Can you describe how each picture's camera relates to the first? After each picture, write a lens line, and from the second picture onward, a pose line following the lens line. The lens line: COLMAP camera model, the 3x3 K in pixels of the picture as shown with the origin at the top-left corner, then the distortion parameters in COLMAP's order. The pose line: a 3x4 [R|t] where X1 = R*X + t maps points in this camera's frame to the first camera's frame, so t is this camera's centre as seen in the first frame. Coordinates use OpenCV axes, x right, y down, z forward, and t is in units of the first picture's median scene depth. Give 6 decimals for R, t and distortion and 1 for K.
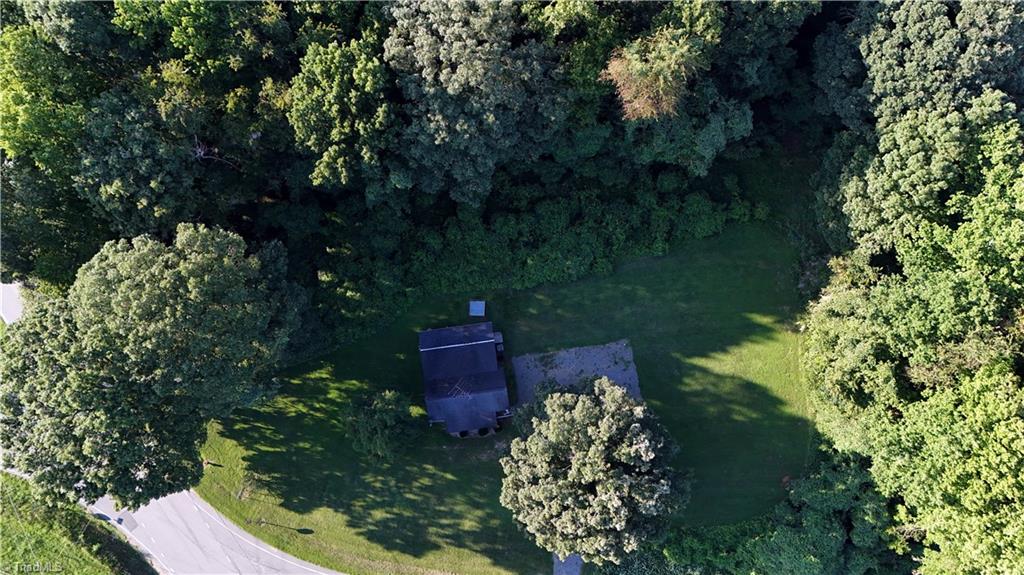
lens RADIAL K [[741.1, 0, 512.0], [0, 741.1, 287.5], [0, 0, 1]] dist [0.116270, -0.158820]
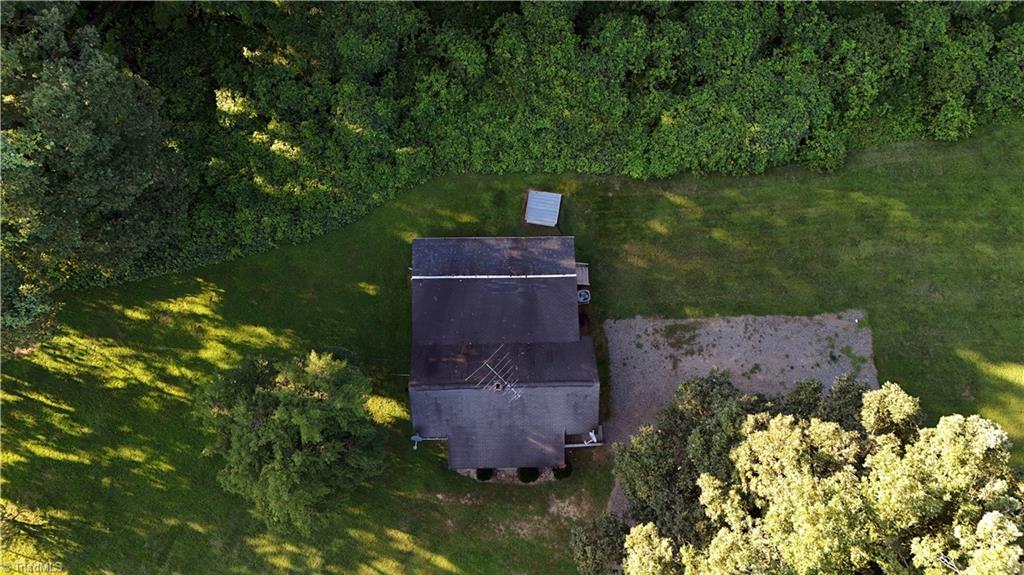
lens RADIAL K [[741.1, 0, 512.0], [0, 741.1, 287.5], [0, 0, 1]] dist [0.116270, -0.158820]
pose [[0.992932, 0.118453, -0.007412, -0.057201], [-0.118432, 0.992957, 0.003244, 0.079800], [0.007744, -0.002343, 0.999967, 0.534713]]
